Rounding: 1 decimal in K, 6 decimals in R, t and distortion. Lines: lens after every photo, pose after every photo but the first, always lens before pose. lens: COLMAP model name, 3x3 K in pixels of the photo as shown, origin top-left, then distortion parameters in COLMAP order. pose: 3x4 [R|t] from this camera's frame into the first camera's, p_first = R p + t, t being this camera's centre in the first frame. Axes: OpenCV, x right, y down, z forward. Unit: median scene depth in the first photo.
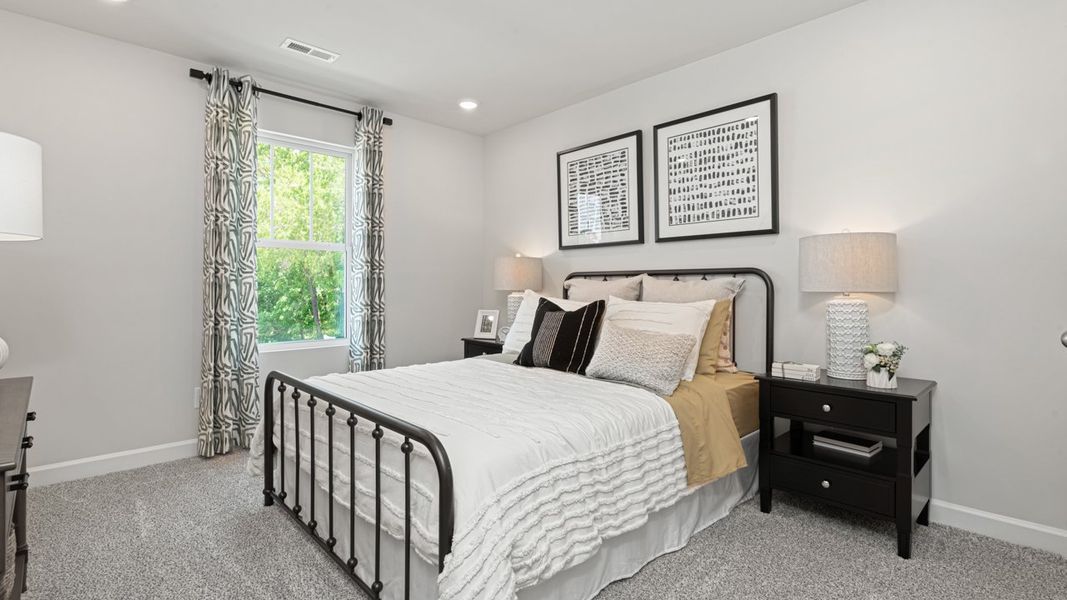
lens RADIAL K [[480.3, 0, 531.0], [0, 480.3, 289.9], [0, 0, 1]] dist [0.000580, 0.000083]
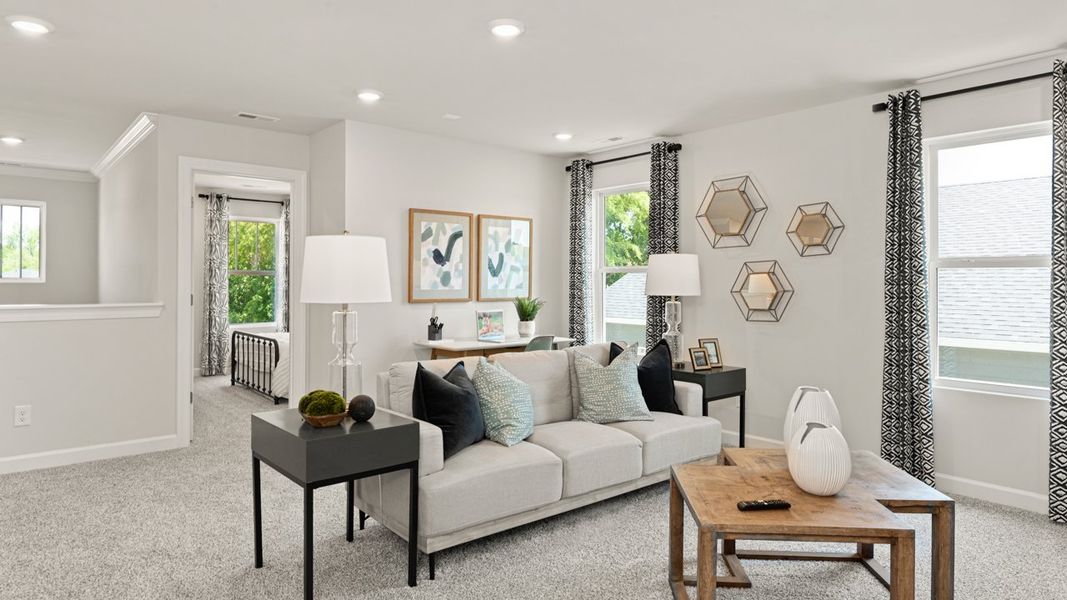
lens RADIAL K [[633.1, 0, 535.3], [0, 633.1, 281.6], [0, 0, 1]] dist [0.004020, 0.000880]
pose [[0.998125, 0.003439, -0.061119, 0.946714], [-0.003856, 0.999970, -0.006710, -0.054988], [0.061094, 0.006933, 0.998108, -1.700736]]
